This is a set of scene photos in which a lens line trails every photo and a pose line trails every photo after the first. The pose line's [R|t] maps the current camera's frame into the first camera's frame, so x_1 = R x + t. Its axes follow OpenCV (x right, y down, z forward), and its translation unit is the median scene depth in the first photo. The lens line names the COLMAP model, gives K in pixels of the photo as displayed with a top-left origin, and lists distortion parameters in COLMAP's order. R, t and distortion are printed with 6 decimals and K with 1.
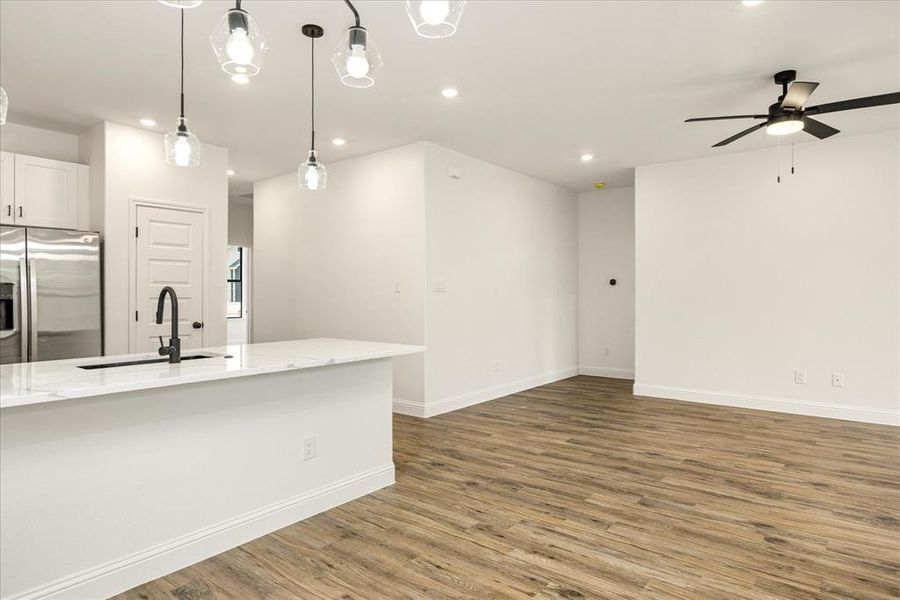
lens RADIAL K [[521.4, 0, 450.0], [0, 521.4, 300.0], [0, 0, 1]] dist [-0.001817, 0.000068]
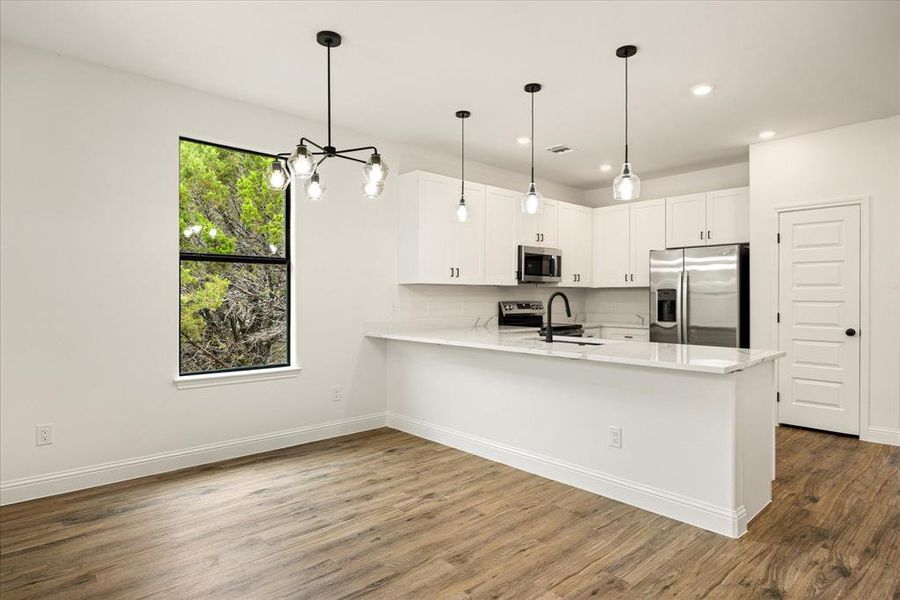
lens RADIAL K [[505.3, 0, 450.0], [0, 505.3, 300.0], [0, 0, 1]] dist [-0.002127, 0.000137]
pose [[-0.152832, 0.007478, -0.988224, 0.809972], [-0.011680, 0.999888, 0.009372, -0.011232], [0.988183, 0.012975, -0.152727, 0.790073]]
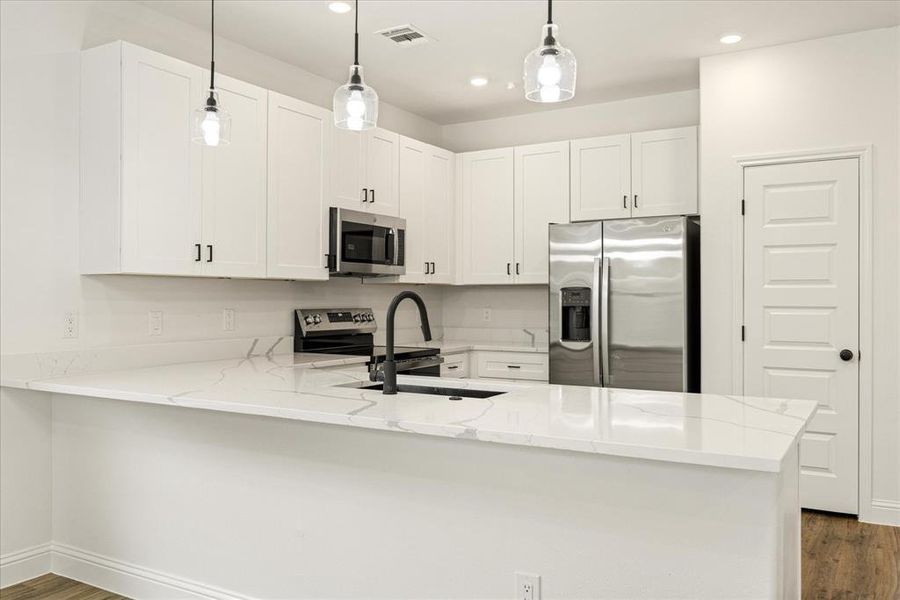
lens RADIAL K [[735.4, 0, 450.0], [0, 735.4, 300.0], [0, 0, 1]] dist [-0.000043, 0.003495]
pose [[0.136762, 0.002136, -0.990602, 0.442897], [-0.011789, 0.999930, 0.000529, -0.013107], [0.990534, 0.011606, 0.136777, 0.791419]]
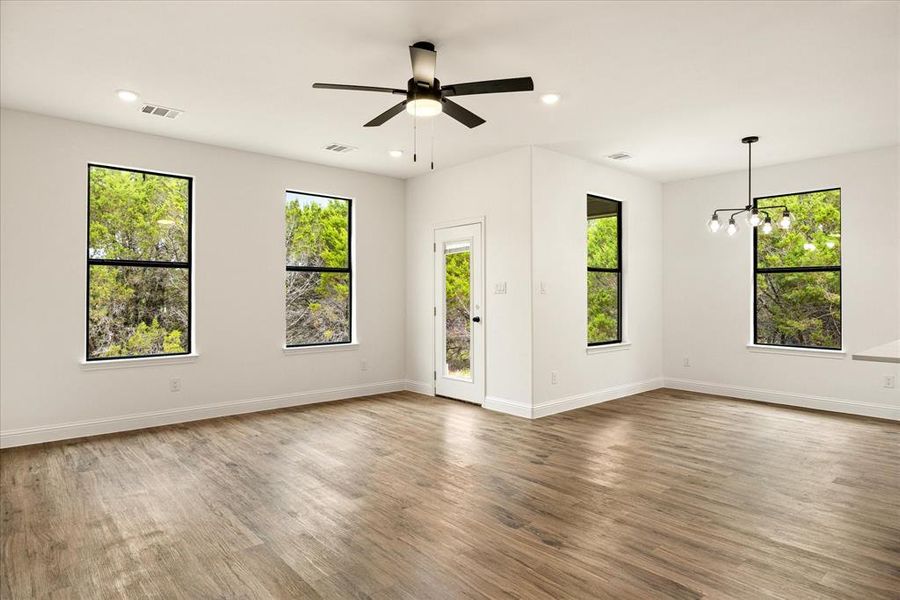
lens RADIAL K [[521.4, 0, 450.0], [0, 521.4, 300.0], [0, 0, 1]] dist [-0.001817, 0.000068]
pose [[-0.984050, -0.002004, 0.177881, 0.536106], [0.003312, 0.999557, 0.029583, -0.040881], [-0.177862, 0.029701, -0.983607, 2.212095]]
